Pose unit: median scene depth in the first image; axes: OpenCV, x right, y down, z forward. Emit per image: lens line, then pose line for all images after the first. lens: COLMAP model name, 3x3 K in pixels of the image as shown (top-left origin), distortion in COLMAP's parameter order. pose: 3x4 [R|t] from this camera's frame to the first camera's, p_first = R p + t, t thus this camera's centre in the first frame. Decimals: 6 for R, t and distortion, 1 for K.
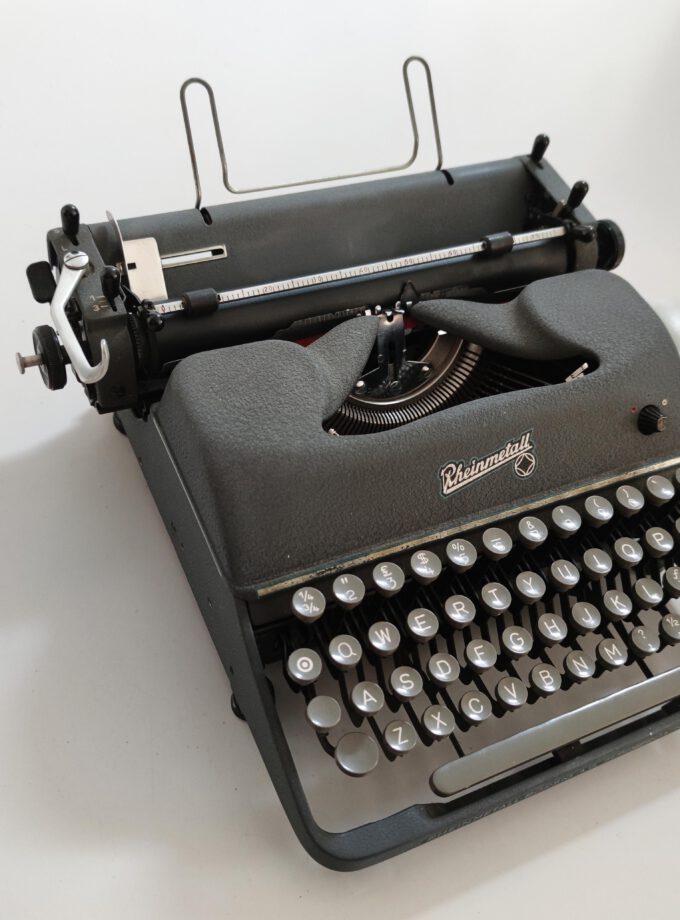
lens RADIAL K [[859.0, 0, 340.0], [0, 859.0, 460.0], [0, 0, 1]] dist [-0.019823, -0.022514]
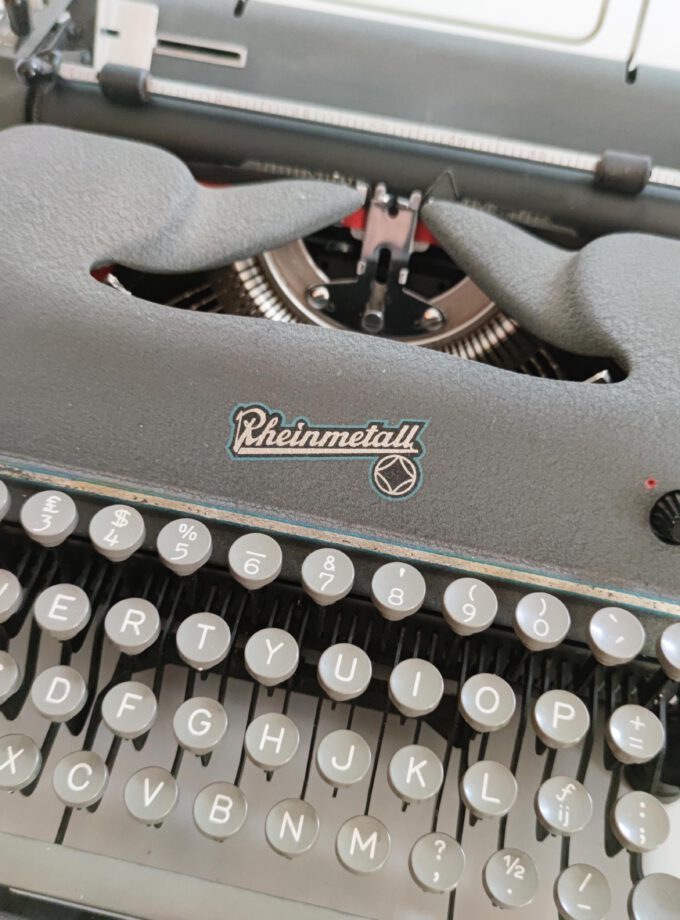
lens RADIAL K [[859.0, 0, 340.0], [0, 859.0, 460.0], [0, 0, 1]] dist [-0.019823, -0.022514]
pose [[0.819537, 0.422551, -0.387053, 0.408509], [-0.425432, 0.901174, 0.083023, -0.036117], [0.383883, 0.096624, 0.918312, 0.459743]]
